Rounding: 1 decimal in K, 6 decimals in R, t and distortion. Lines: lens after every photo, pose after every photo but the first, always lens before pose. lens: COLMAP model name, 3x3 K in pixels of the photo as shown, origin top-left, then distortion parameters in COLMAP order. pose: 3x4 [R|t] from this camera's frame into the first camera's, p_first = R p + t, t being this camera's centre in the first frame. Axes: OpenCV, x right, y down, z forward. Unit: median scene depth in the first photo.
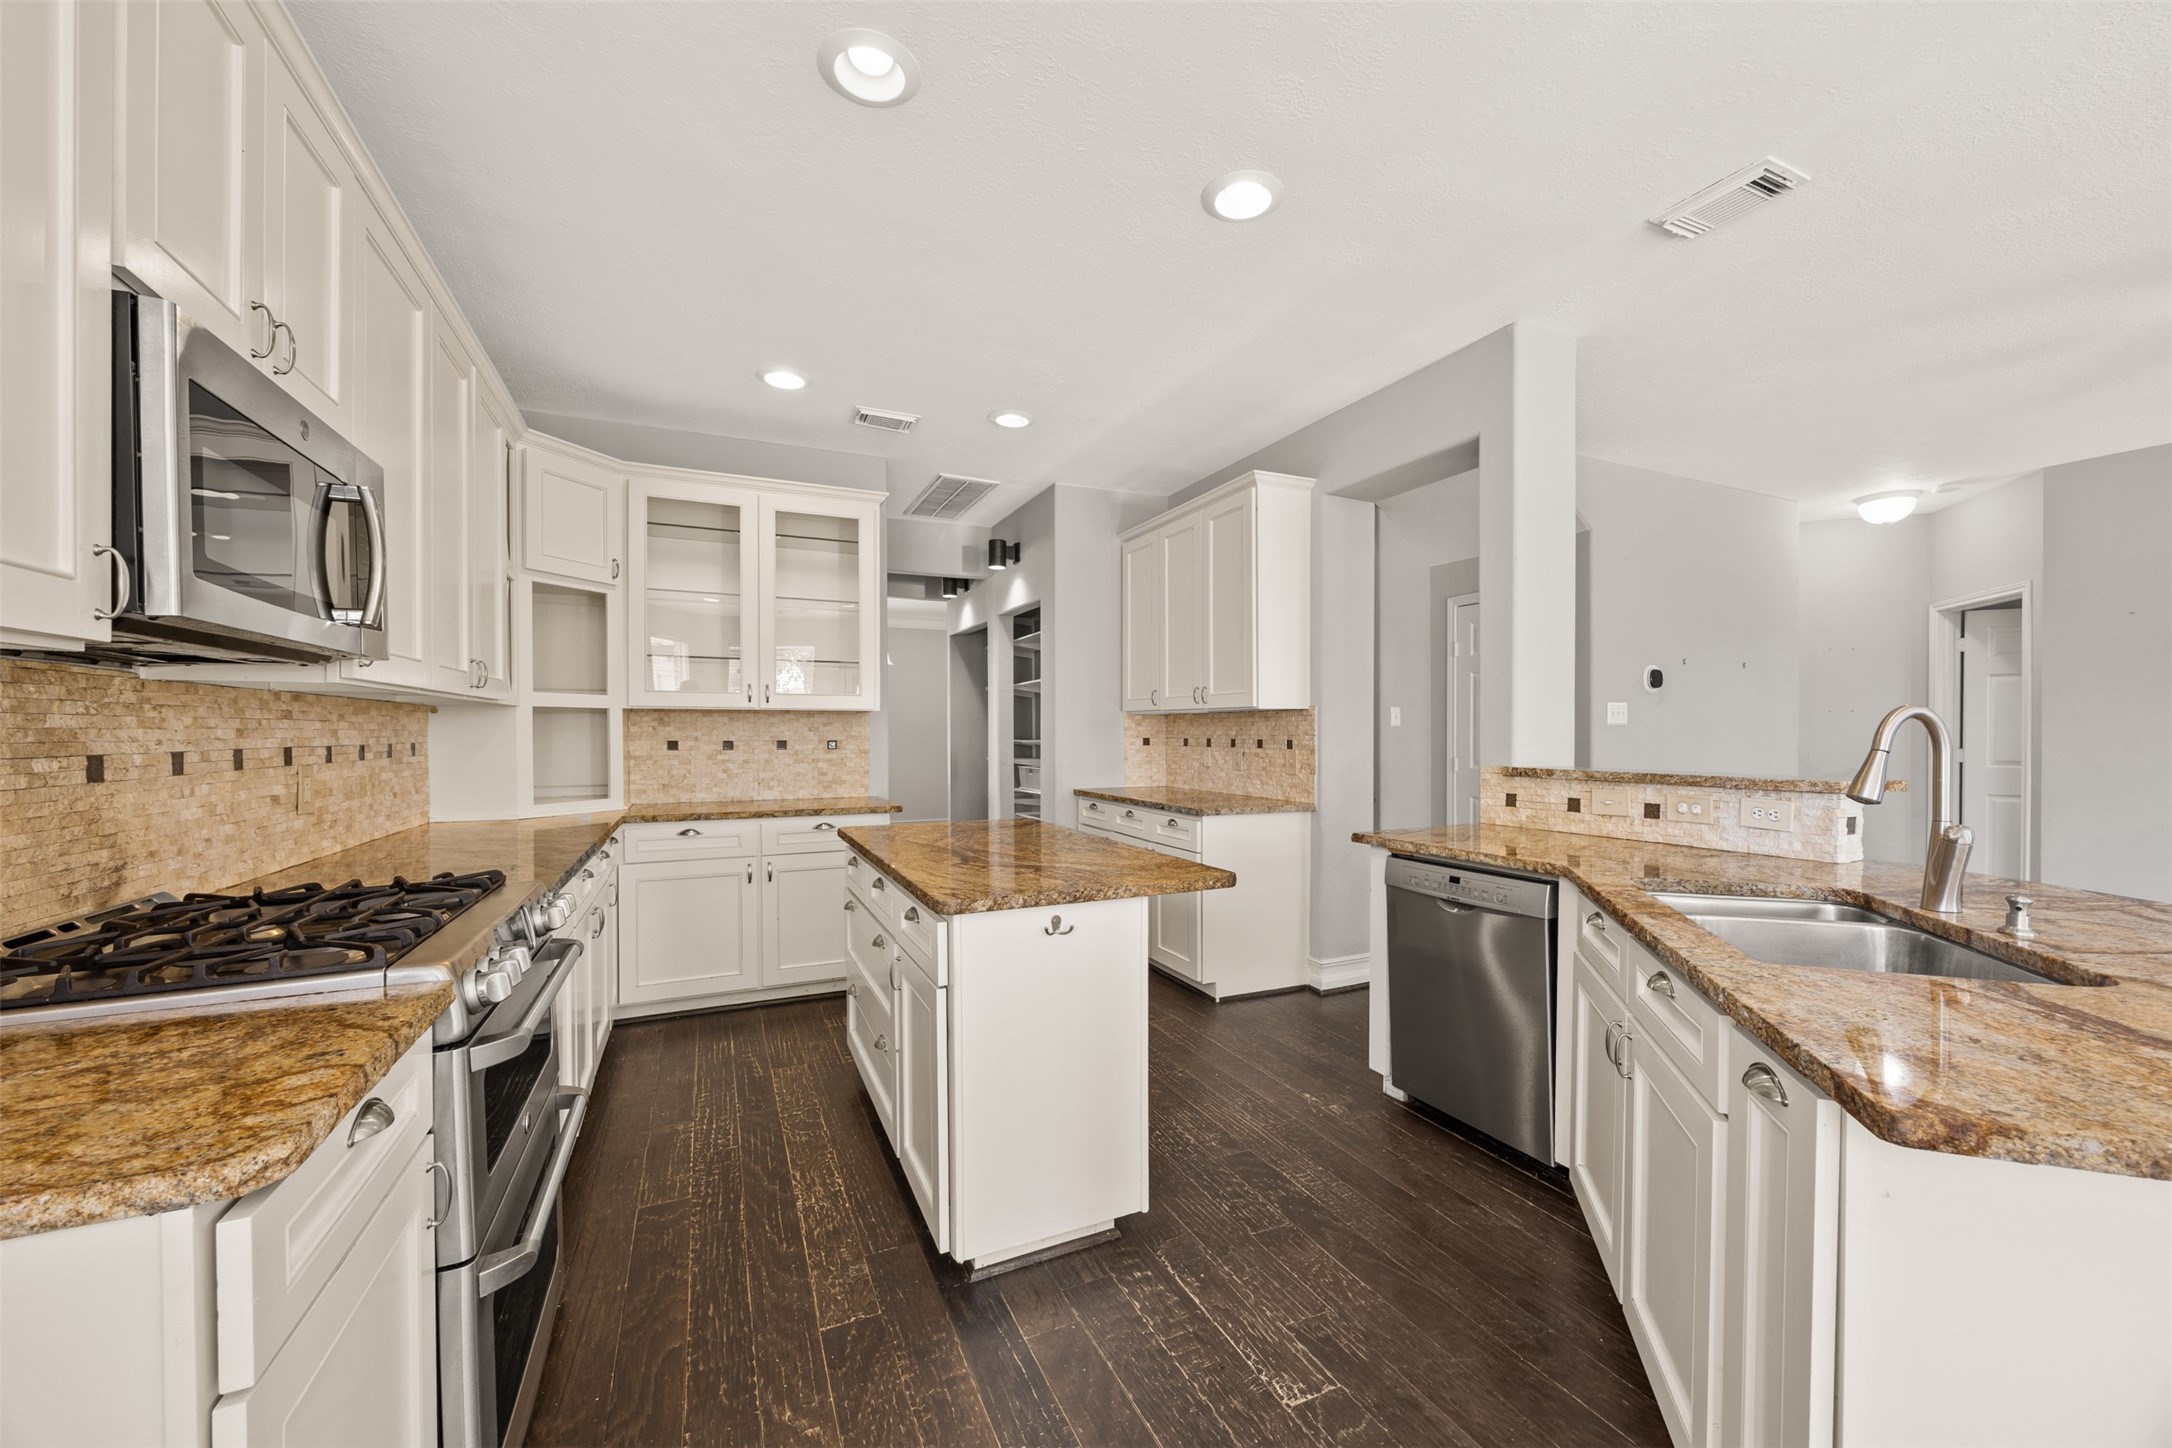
lens RADIAL K [[834.5, 0, 1131.7], [0, 834.5, 747.3], [0, 0, 1]] dist [-0.005753, 0.000599]
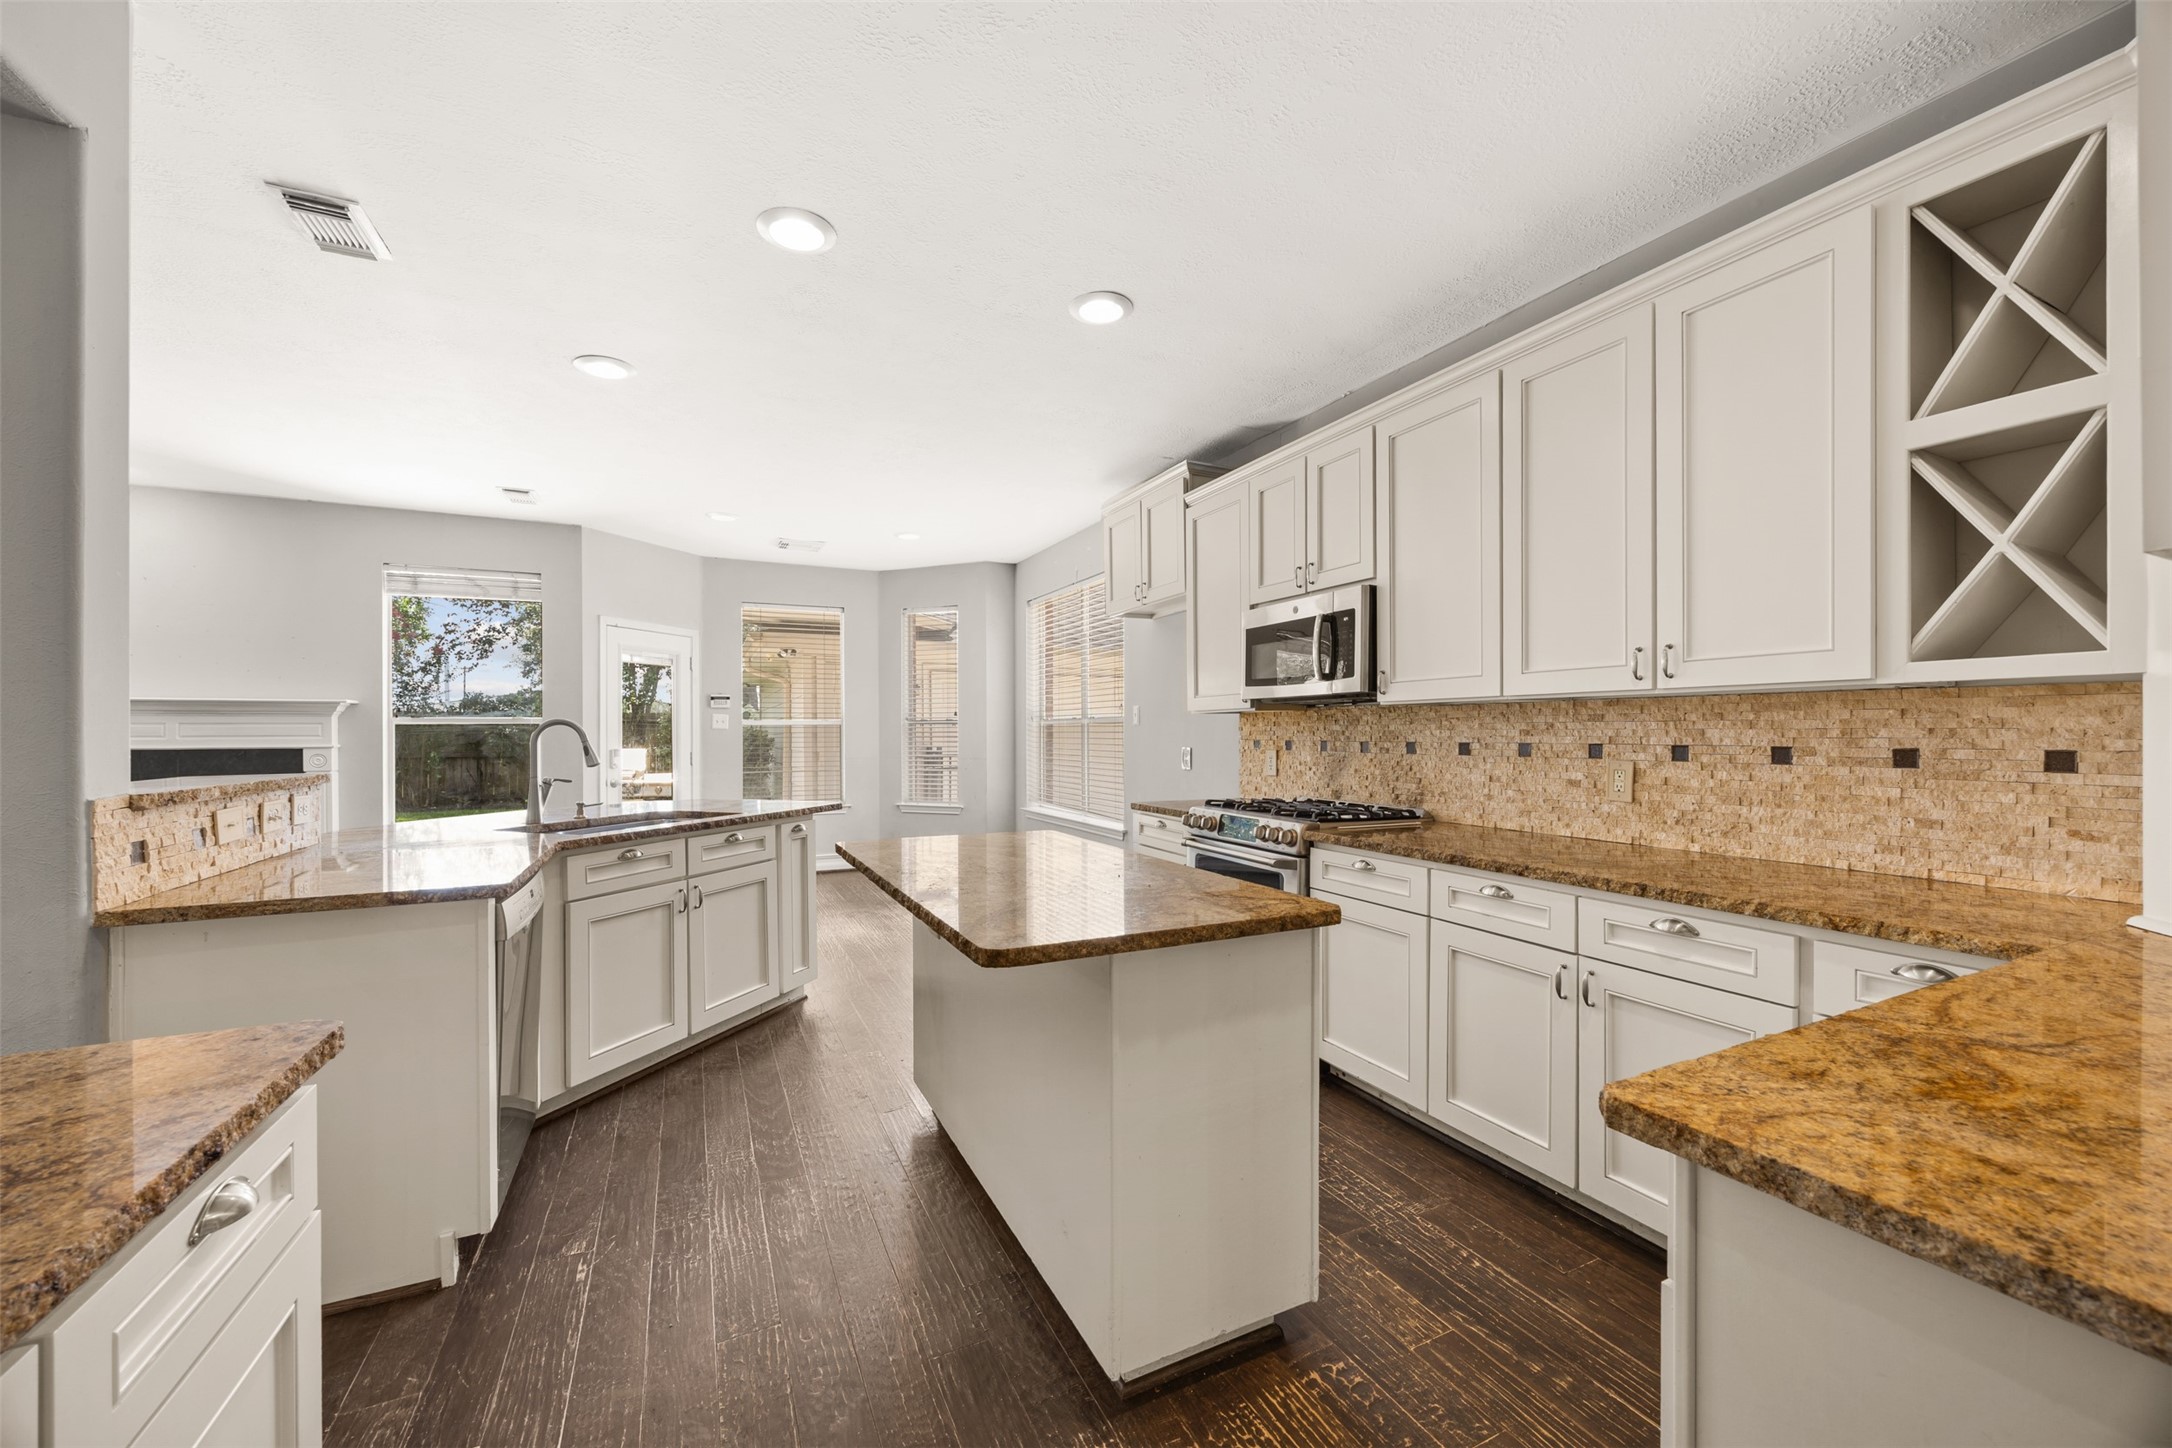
lens RADIAL K [[834.5, 0, 1092.9], [0, 834.5, 736.6], [0, 0, 1]] dist [-0.005753, 0.000599]
pose [[-0.999472, 0.004422, 0.032175, -0.162273], [0.005158, 0.999726, 0.022845, -0.023413], [-0.032065, 0.022998, -0.999221, 1.227136]]
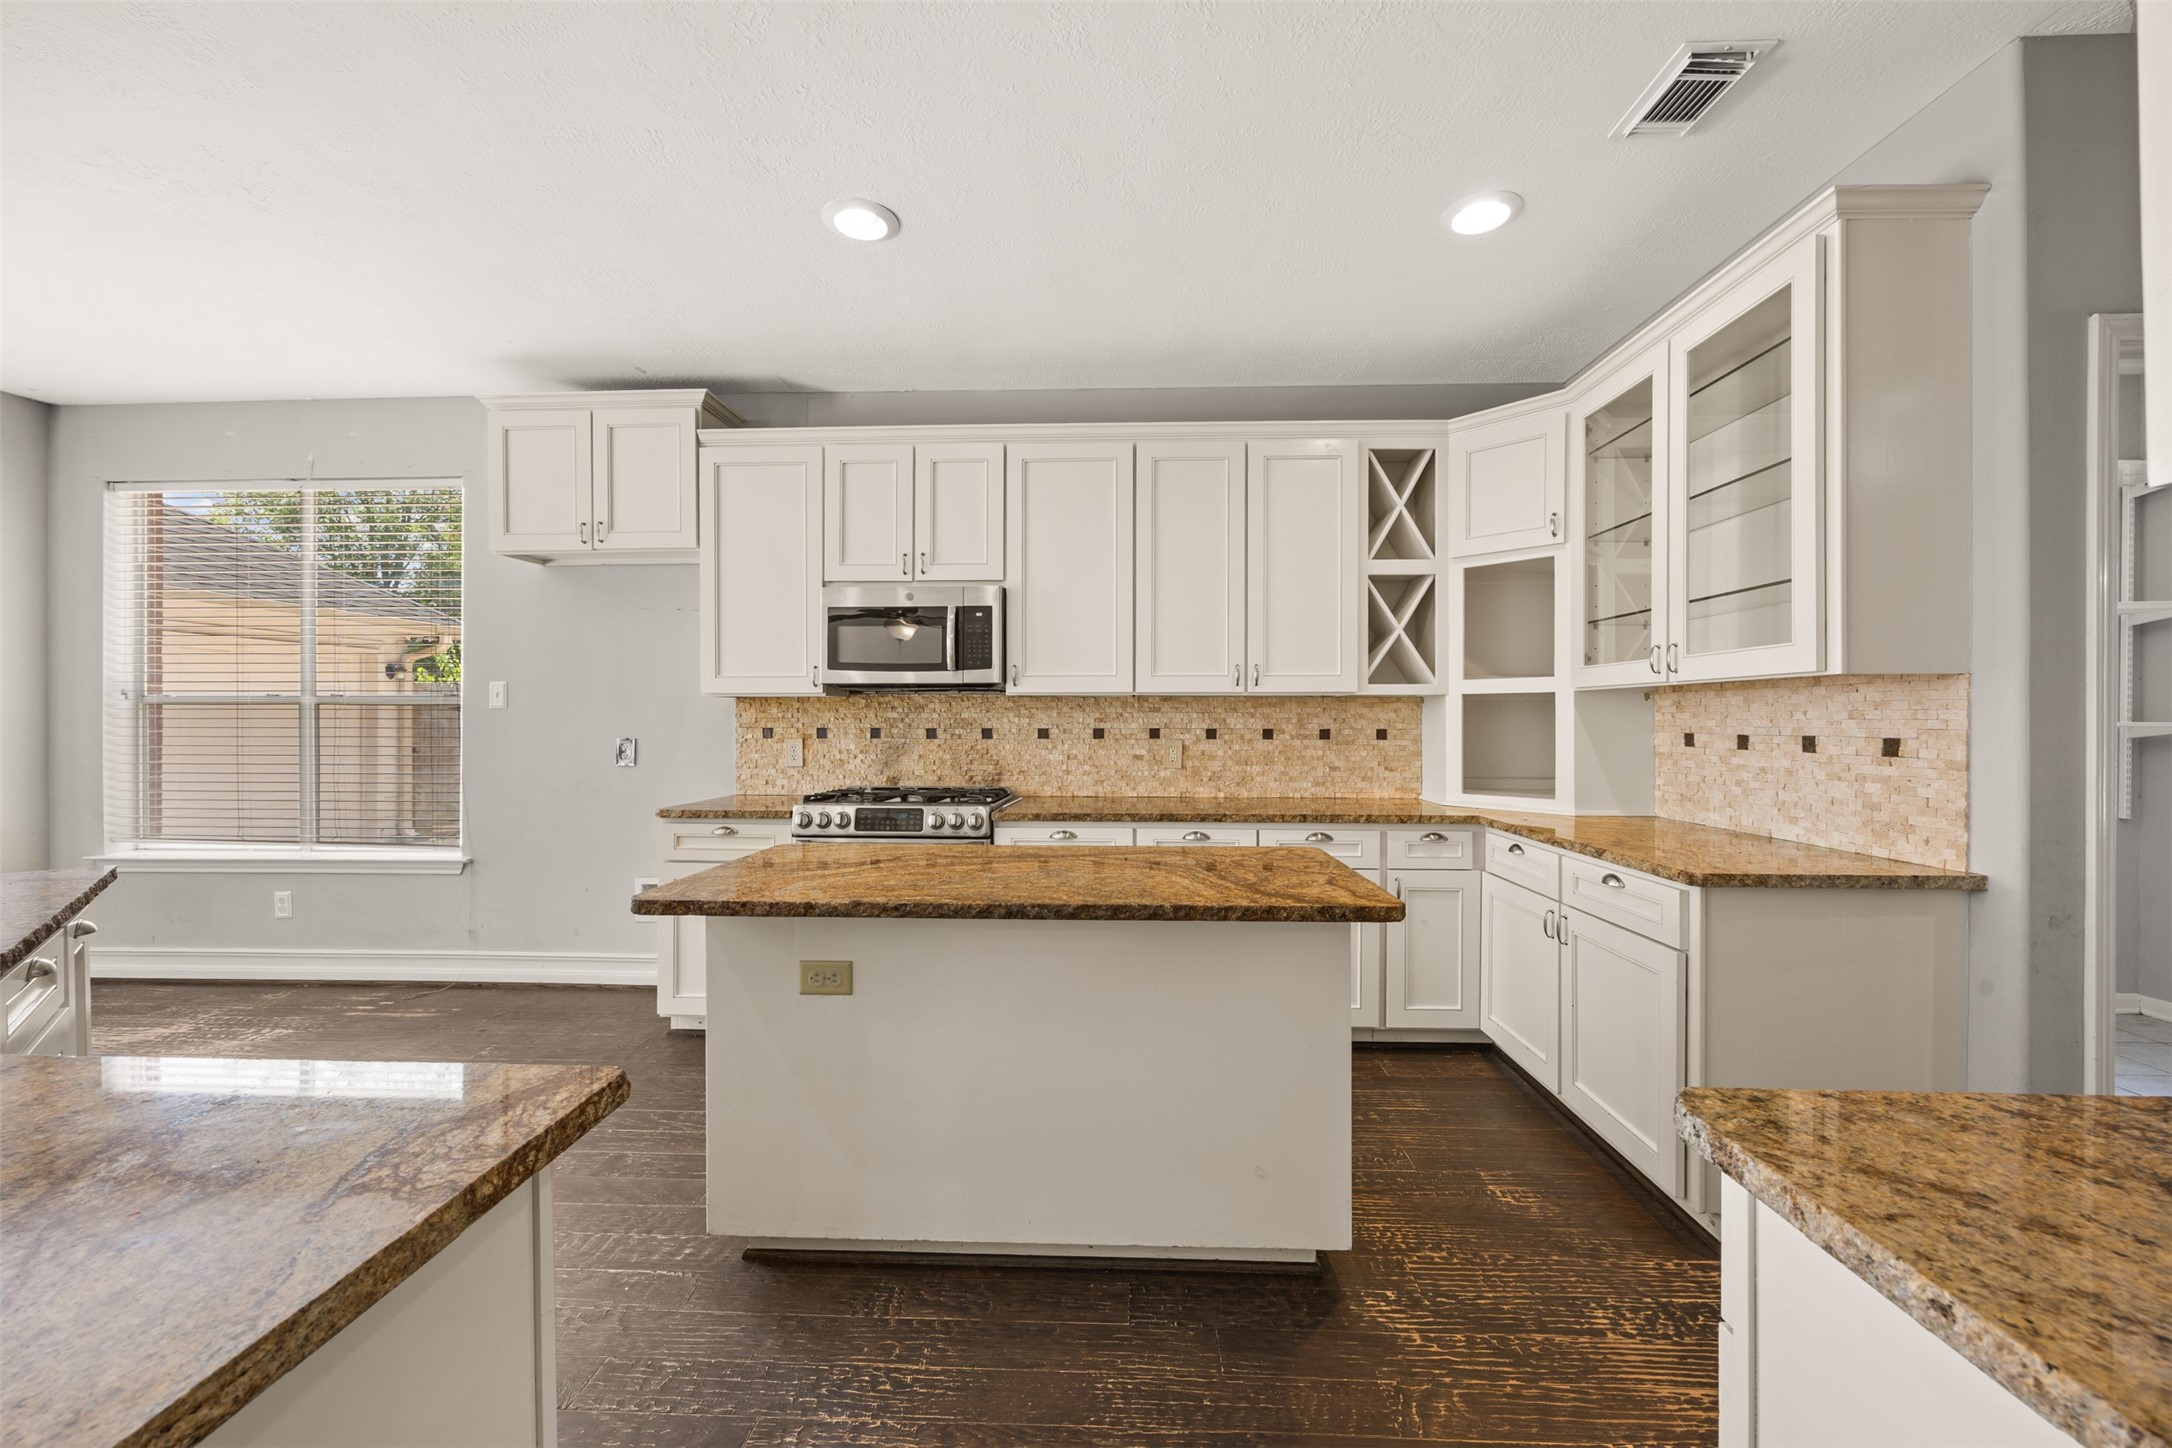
lens RADIAL K [[834.5, 0, 1077.6], [0, 834.5, 720.5], [0, 0, 1]] dist [-0.005753, 0.000599]
pose [[-0.500992, 0.004634, -0.865439, 0.318085], [-0.015162, 0.999785, 0.014131, -0.020905], [0.865319, 0.020201, -0.500814, 0.936945]]
